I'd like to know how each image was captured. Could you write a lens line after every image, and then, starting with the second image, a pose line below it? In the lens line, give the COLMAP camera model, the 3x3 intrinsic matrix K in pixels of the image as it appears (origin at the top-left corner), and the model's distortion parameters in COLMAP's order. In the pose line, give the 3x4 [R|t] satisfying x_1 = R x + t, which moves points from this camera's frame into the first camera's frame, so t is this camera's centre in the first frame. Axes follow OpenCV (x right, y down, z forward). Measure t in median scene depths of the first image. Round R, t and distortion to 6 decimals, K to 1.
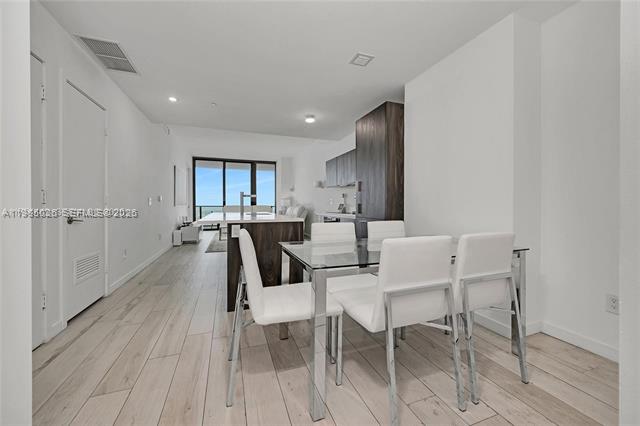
lens RADIAL K [[259.0, 0, 323.5], [0, 259.0, 211.3], [0, 0, 1]] dist [-0.000181, -0.000078]
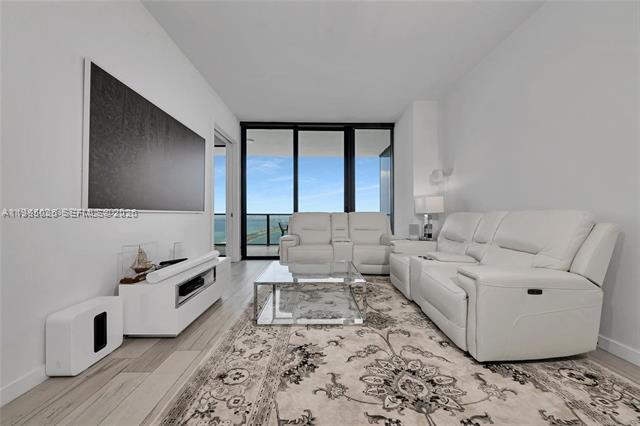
lens RADIAL K [[259.0, 0, 323.5], [0, 259.0, 211.3], [0, 0, 1]] dist [-0.000181, -0.000078]
pose [[0.945060, -0.003609, -0.326876, -0.157933], [-0.004473, 0.999703, -0.023971, -0.012014], [0.326866, 0.024117, 0.944763, 0.523828]]
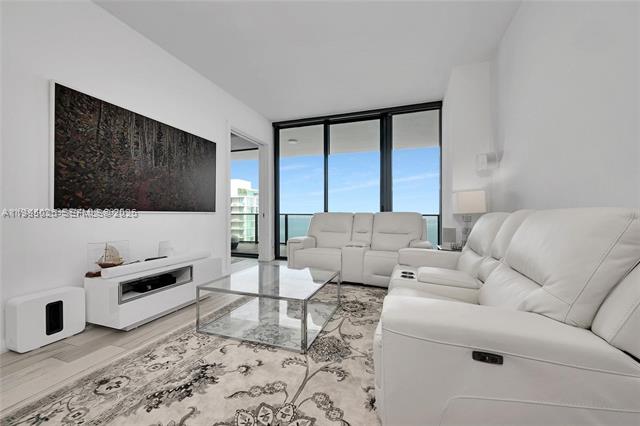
lens RADIAL K [[261.4, 0, 320.0], [0, 261.4, 213.0], [0, 0, 1]] dist [0.000107, 0.000239]
pose [[0.767943, -0.001383, -0.640517, -0.074673], [-0.009969, 0.999851, -0.014110, -0.014241], [0.640441, 0.017221, 0.767814, 0.611774]]
